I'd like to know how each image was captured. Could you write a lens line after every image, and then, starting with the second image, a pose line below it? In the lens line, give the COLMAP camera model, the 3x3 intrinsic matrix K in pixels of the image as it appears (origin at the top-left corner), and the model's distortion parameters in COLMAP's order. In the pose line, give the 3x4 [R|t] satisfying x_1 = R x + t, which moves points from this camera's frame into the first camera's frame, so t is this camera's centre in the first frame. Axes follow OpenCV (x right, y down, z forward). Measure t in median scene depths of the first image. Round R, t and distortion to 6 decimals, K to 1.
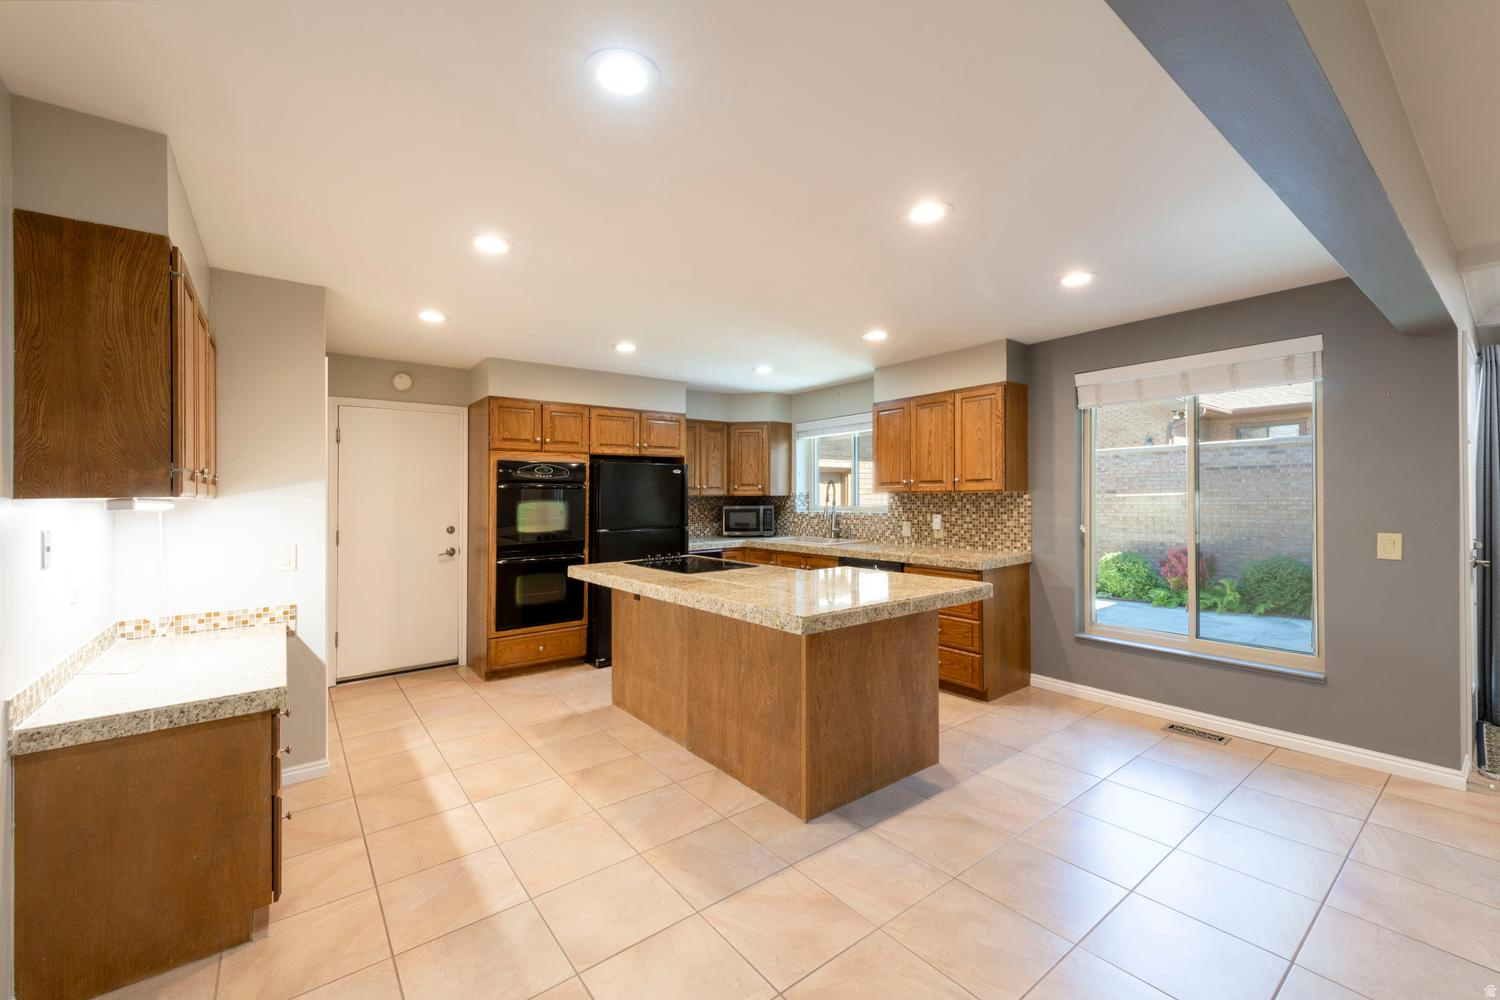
lens RADIAL K [[590.6, 0, 746.1], [0, 590.6, 498.4], [0, 0, 1]] dist [0.003633, -0.000162]
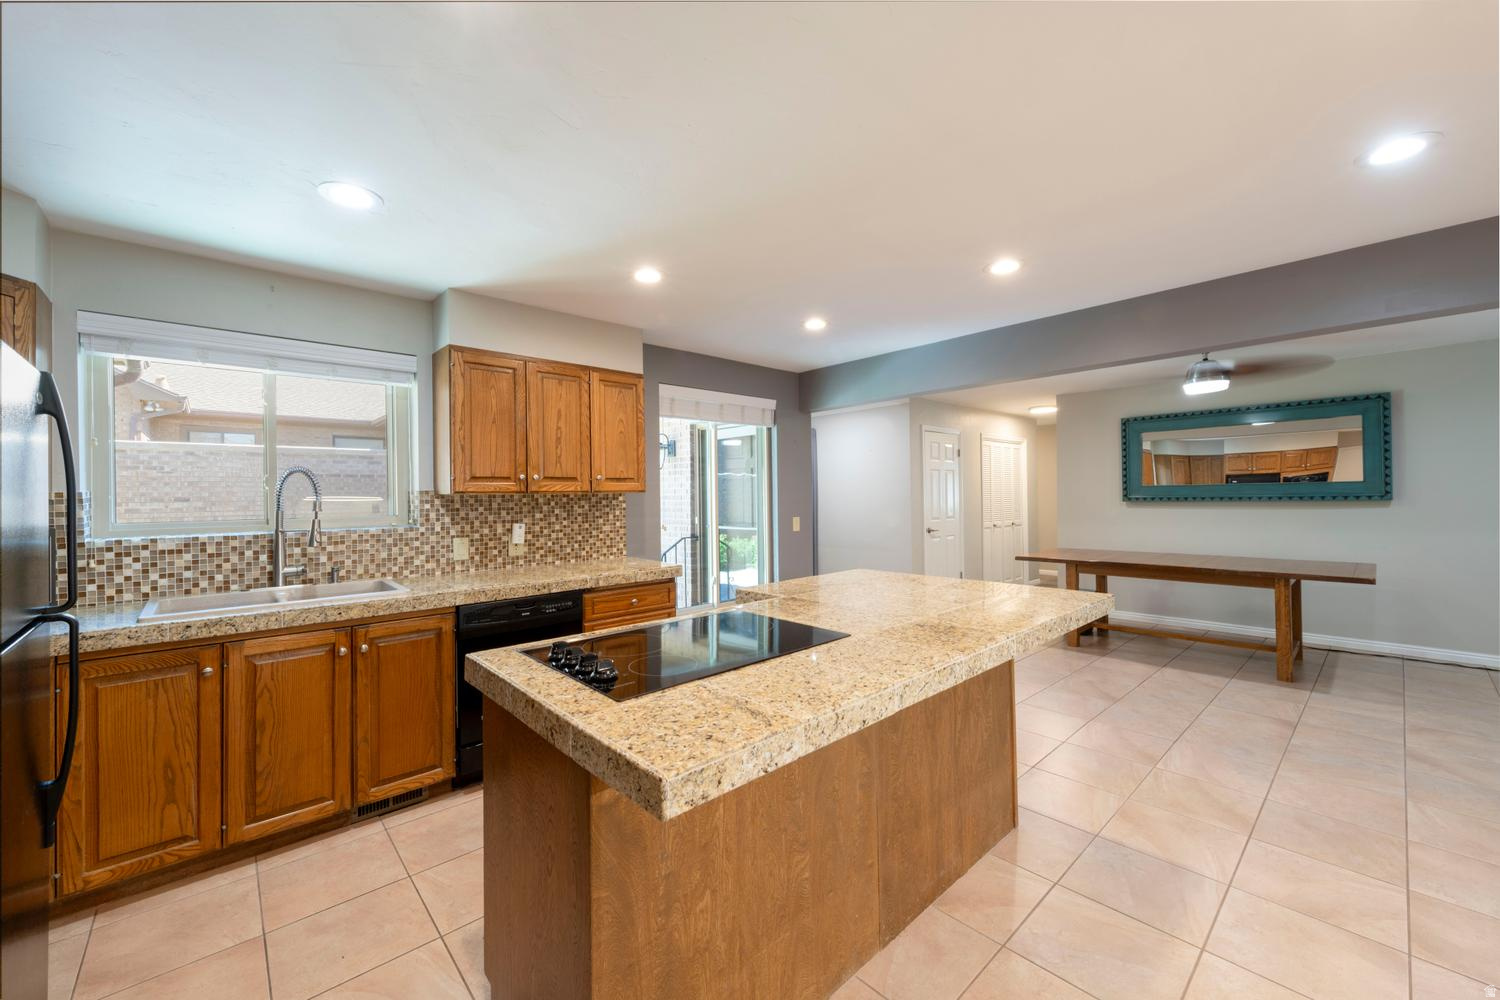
lens RADIAL K [[590.6, 0, 748.7], [0, 590.6, 492.6], [0, 0, 1]] dist [0.003633, -0.000162]
pose [[-0.083687, 0.015074, 0.996378, -0.450518], [0.016107, 0.999775, -0.013772, 0.003883], [-0.996362, 0.014896, -0.083911, 0.814690]]
